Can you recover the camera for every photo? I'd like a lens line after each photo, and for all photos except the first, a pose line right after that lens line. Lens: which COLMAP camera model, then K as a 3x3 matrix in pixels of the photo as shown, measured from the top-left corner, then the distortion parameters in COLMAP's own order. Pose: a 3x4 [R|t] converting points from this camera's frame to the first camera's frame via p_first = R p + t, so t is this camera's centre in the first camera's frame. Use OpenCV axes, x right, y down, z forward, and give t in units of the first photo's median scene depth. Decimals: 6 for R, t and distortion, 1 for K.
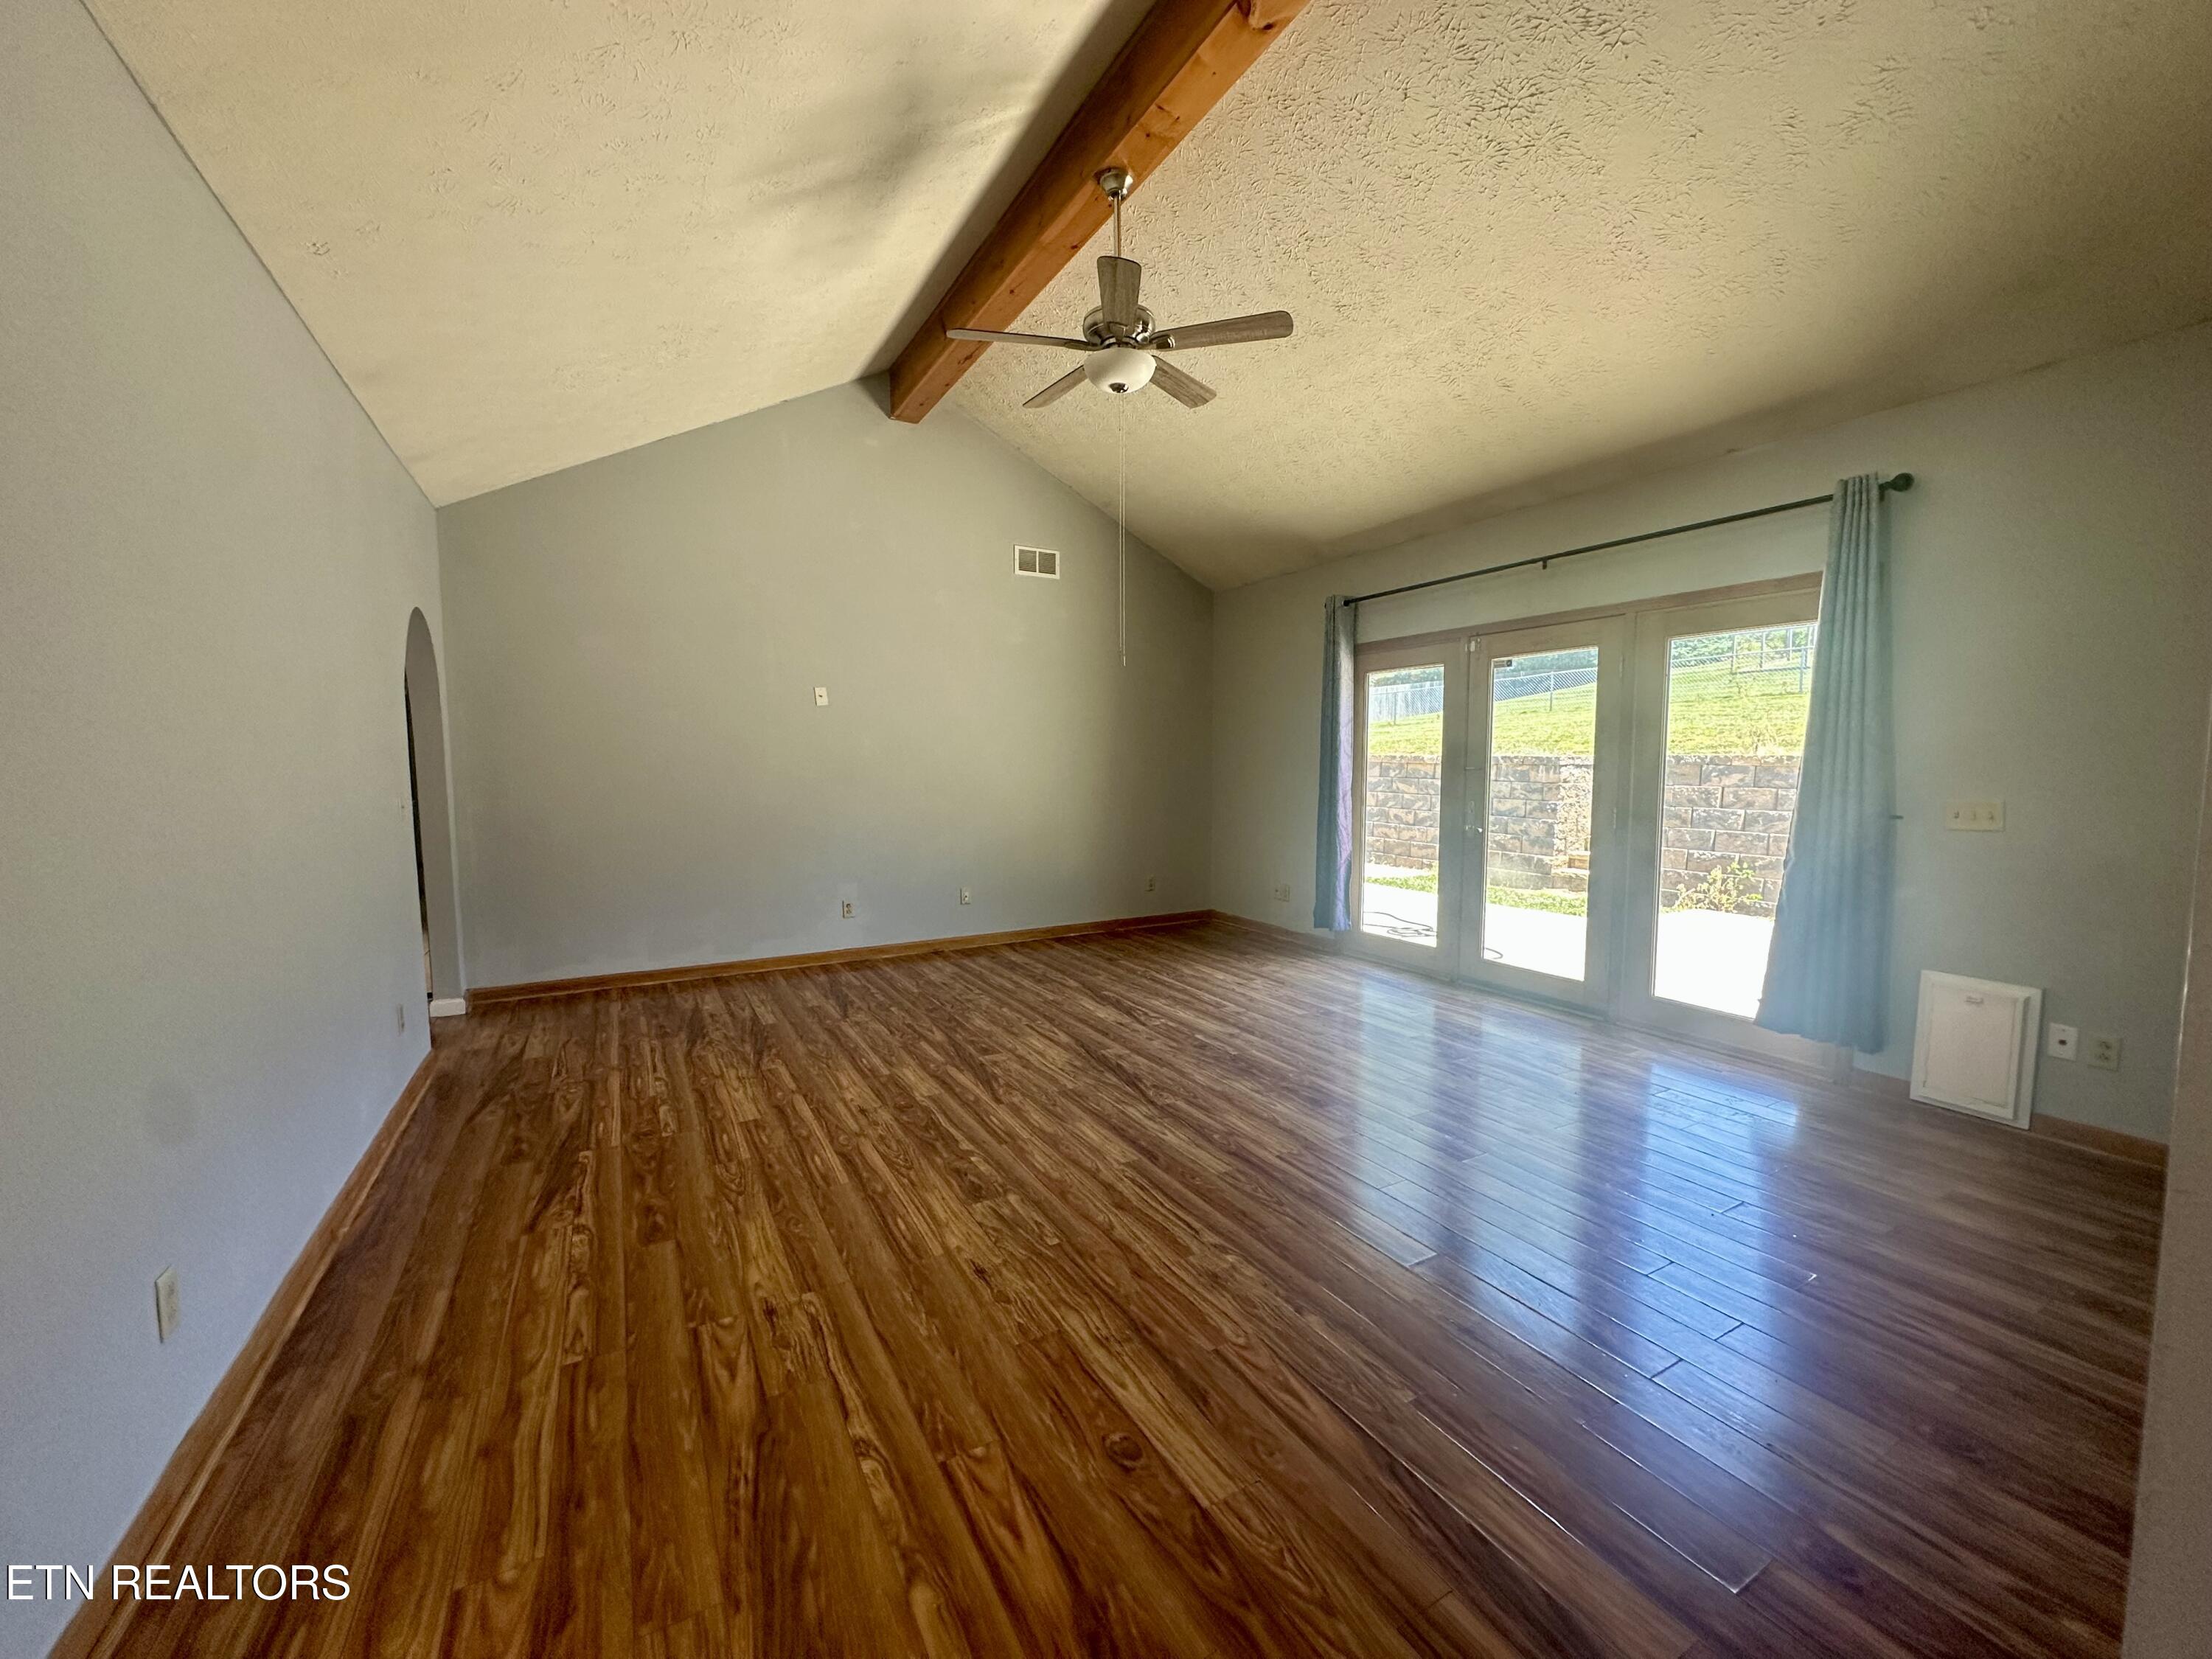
lens RADIAL K [[883.9, 0, 1106.0], [0, 883.9, 829.5], [0, 0, 1]] dist [-0.002812, -0.000225]
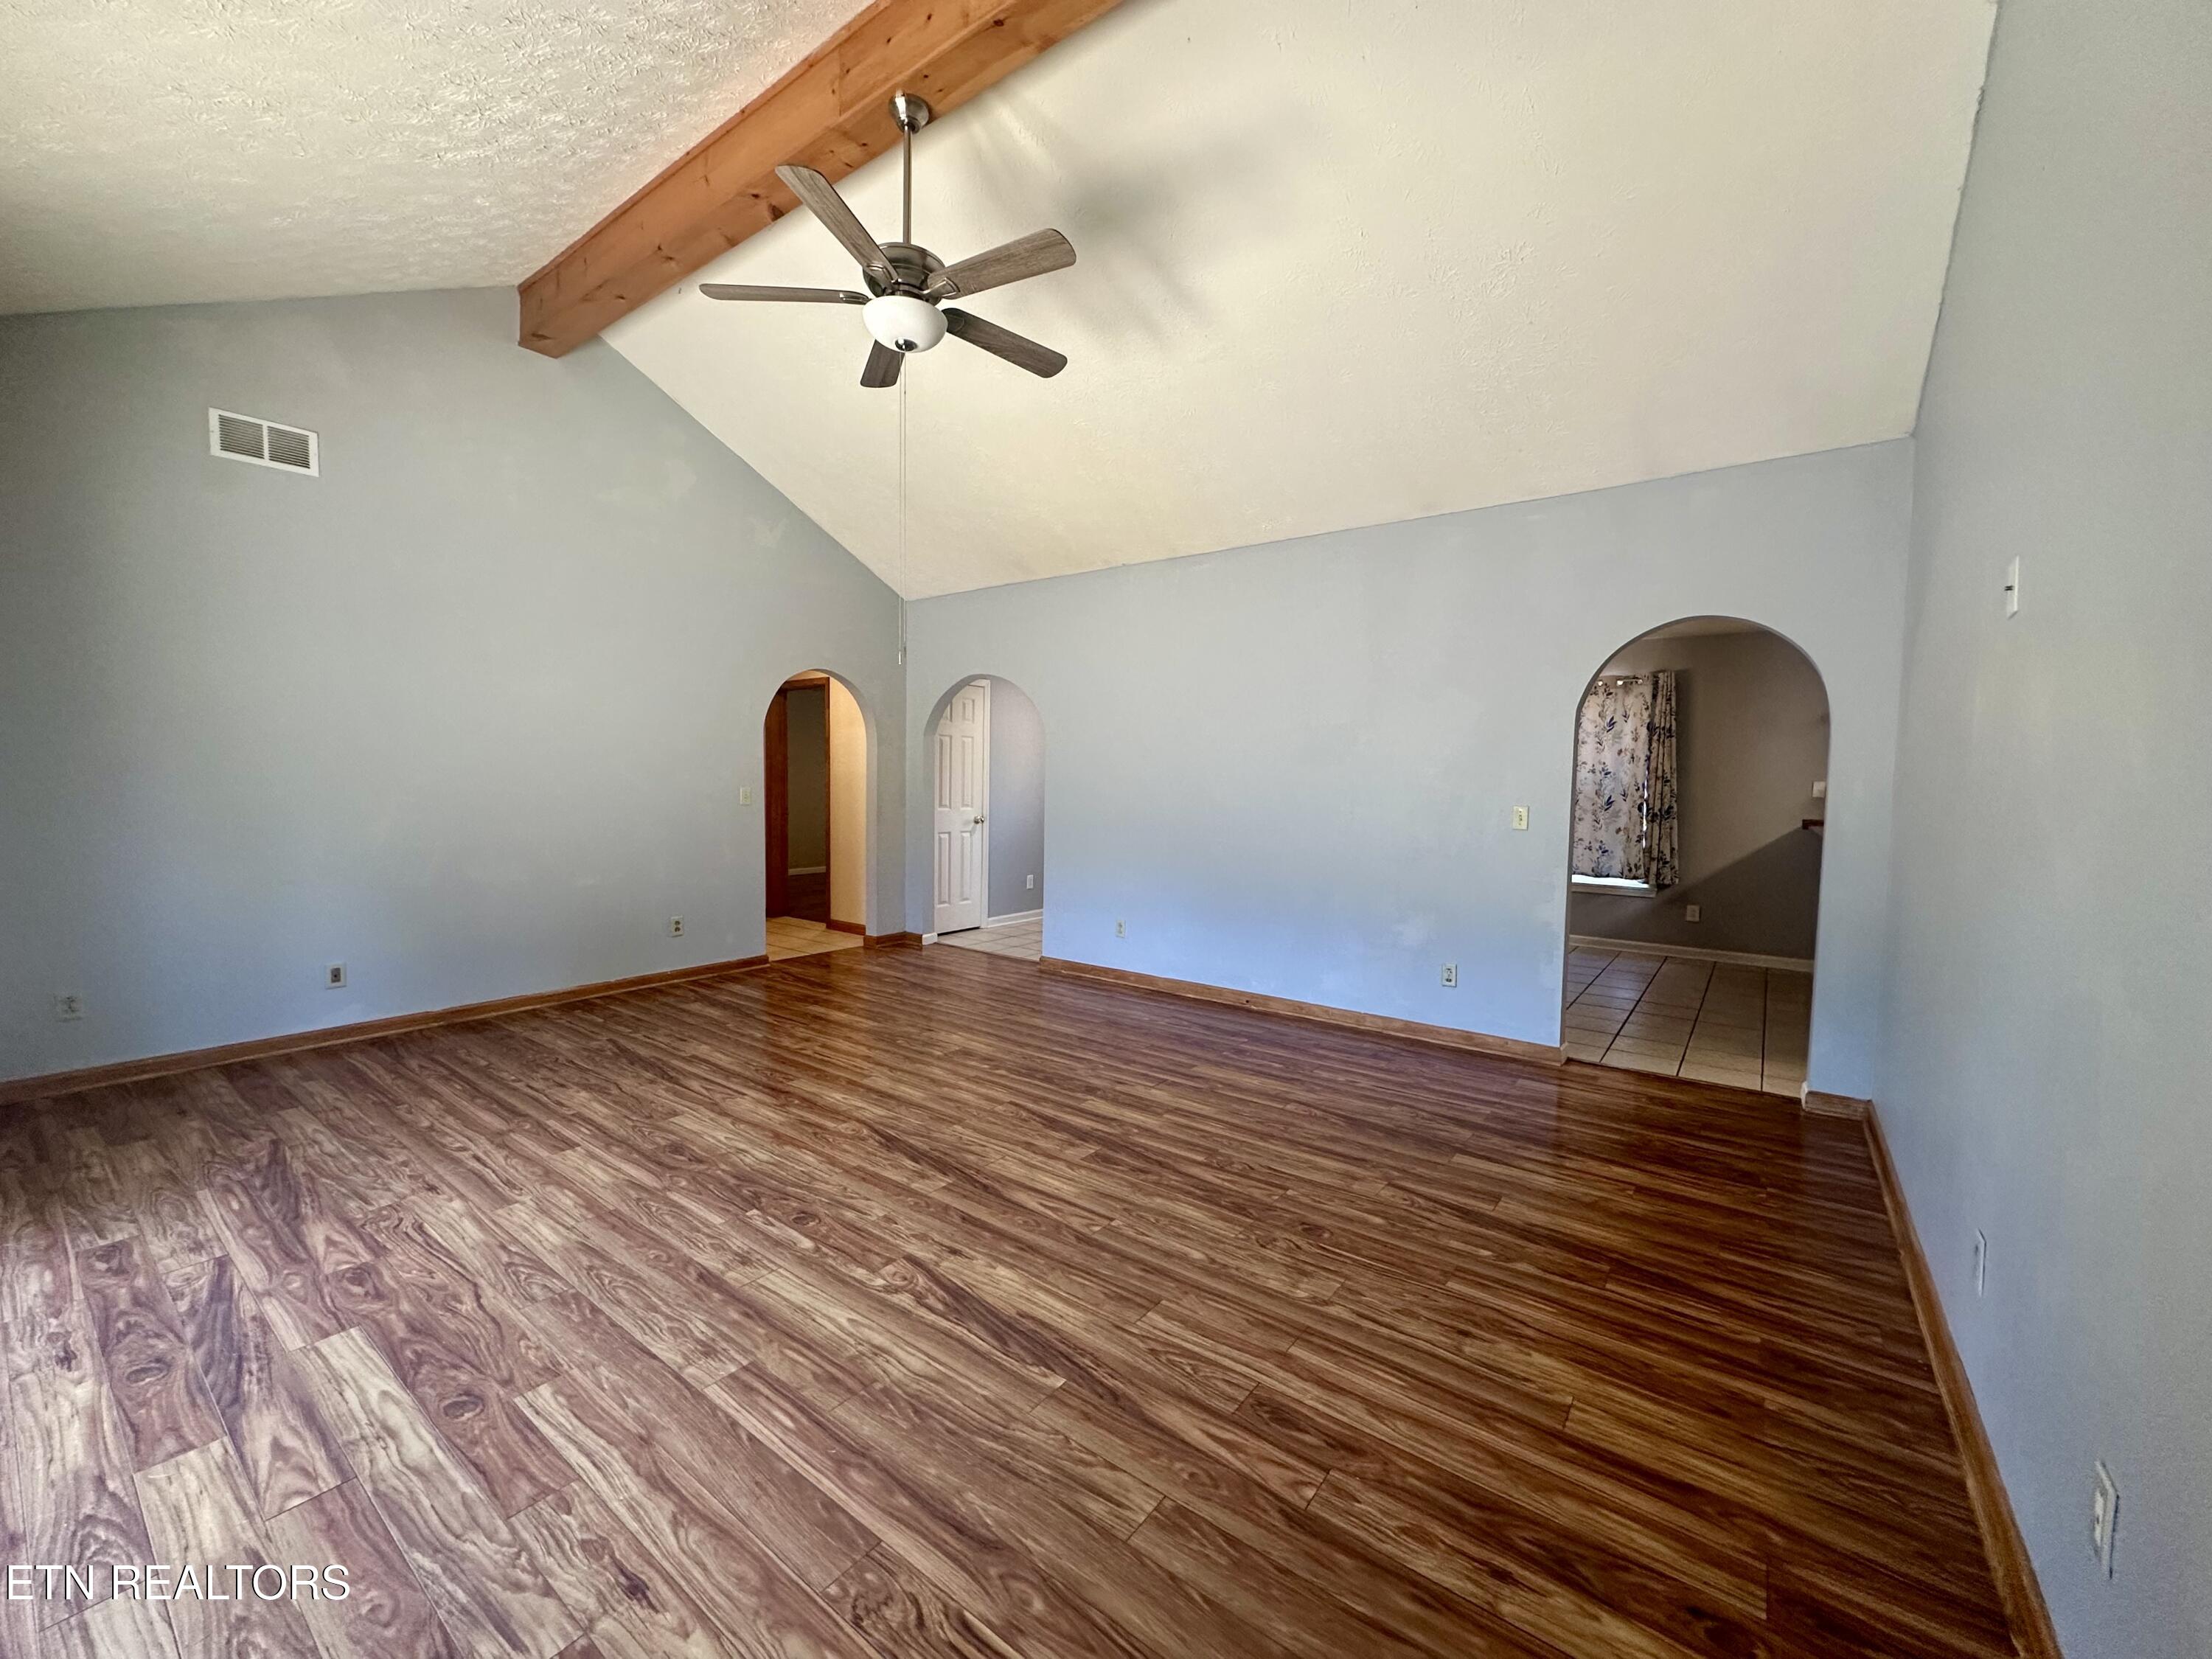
lens RADIAL K [[883.9, 0, 1106.0], [0, 883.9, 829.5], [0, 0, 1]] dist [-0.002812, -0.000225]
pose [[-0.916795, 0.014432, -0.399096, 0.162506], [-0.041744, 0.990409, 0.131708, -0.129995], [0.397169, 0.137410, -0.907400, 1.669979]]
